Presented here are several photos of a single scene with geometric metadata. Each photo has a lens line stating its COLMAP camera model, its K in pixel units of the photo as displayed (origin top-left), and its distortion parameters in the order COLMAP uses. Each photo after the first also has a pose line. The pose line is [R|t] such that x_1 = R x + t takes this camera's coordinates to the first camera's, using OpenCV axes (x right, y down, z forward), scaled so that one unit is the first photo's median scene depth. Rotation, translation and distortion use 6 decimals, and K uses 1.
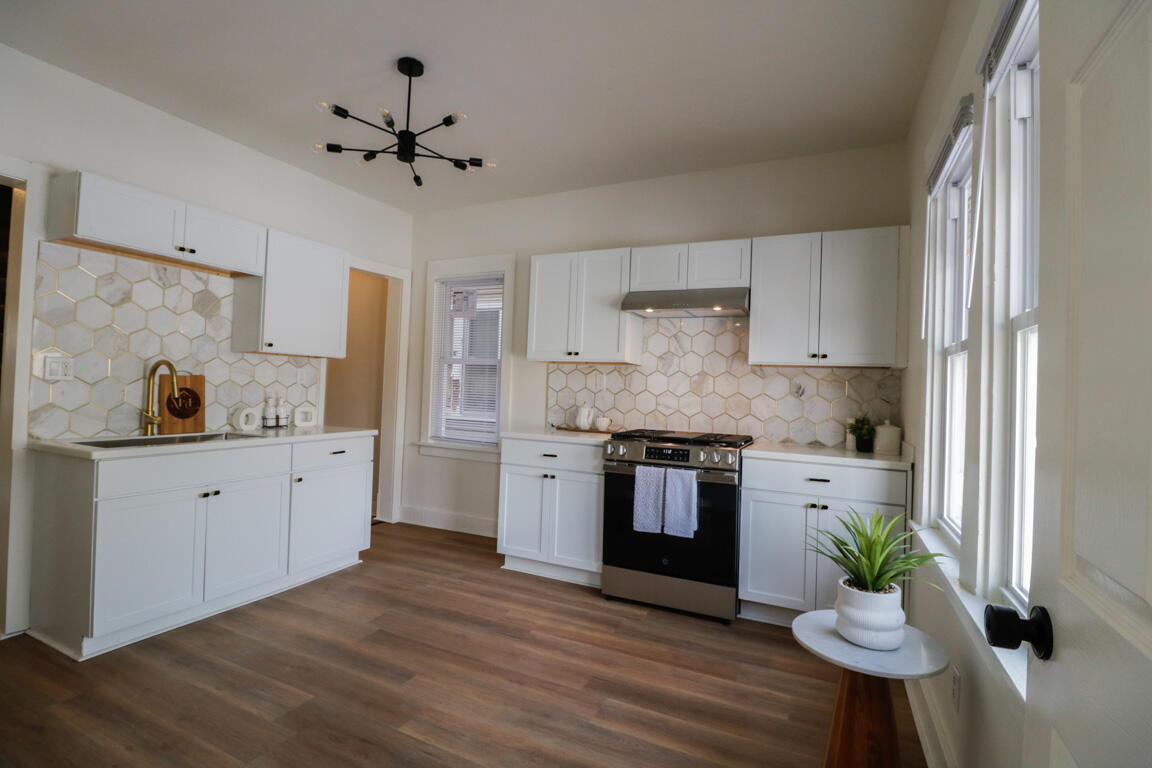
lens RADIAL K [[530.8, 0, 577.4], [0, 530.8, 378.9], [0, 0, 1]] dist [-0.014705, -0.000790]
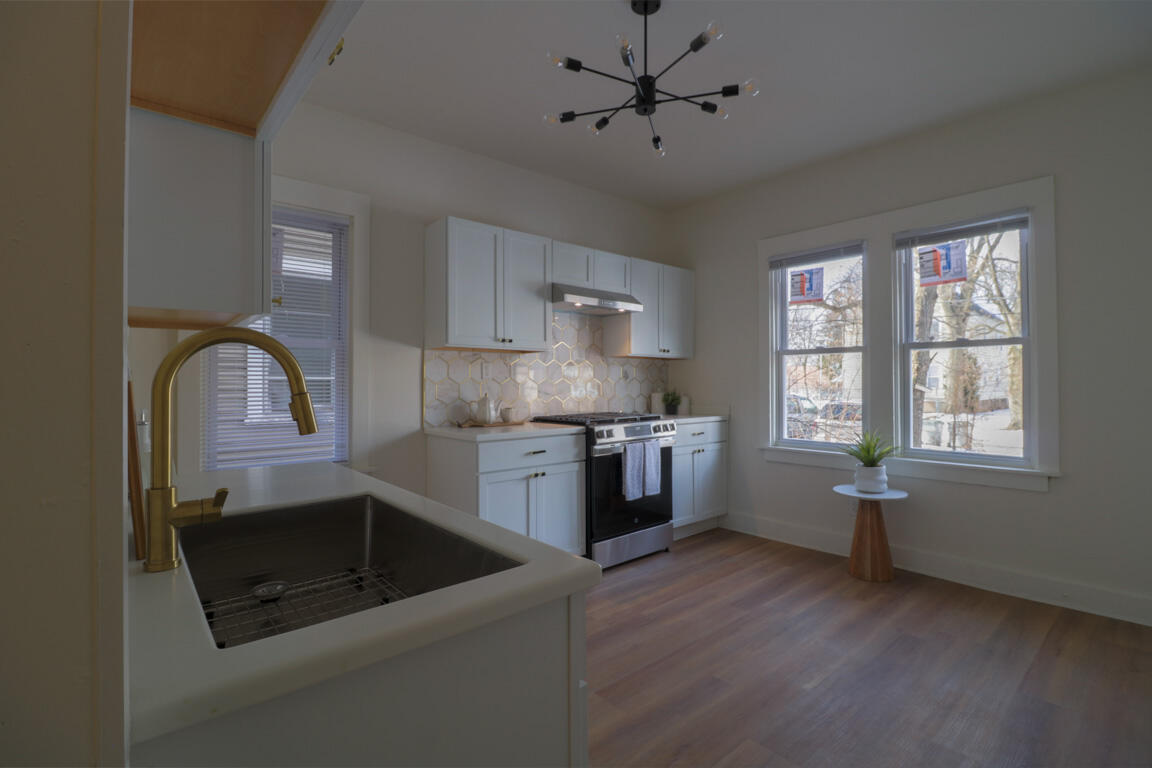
lens RADIAL K [[530.8, 0, 577.4], [0, 530.8, 378.9], [0, 0, 1]] dist [-0.014705, -0.000790]
pose [[0.406435, -0.030629, 0.913166, -1.018407], [-0.001972, 0.999406, 0.034399, -0.017294], [-0.913678, -0.015781, 0.406133, 0.668059]]
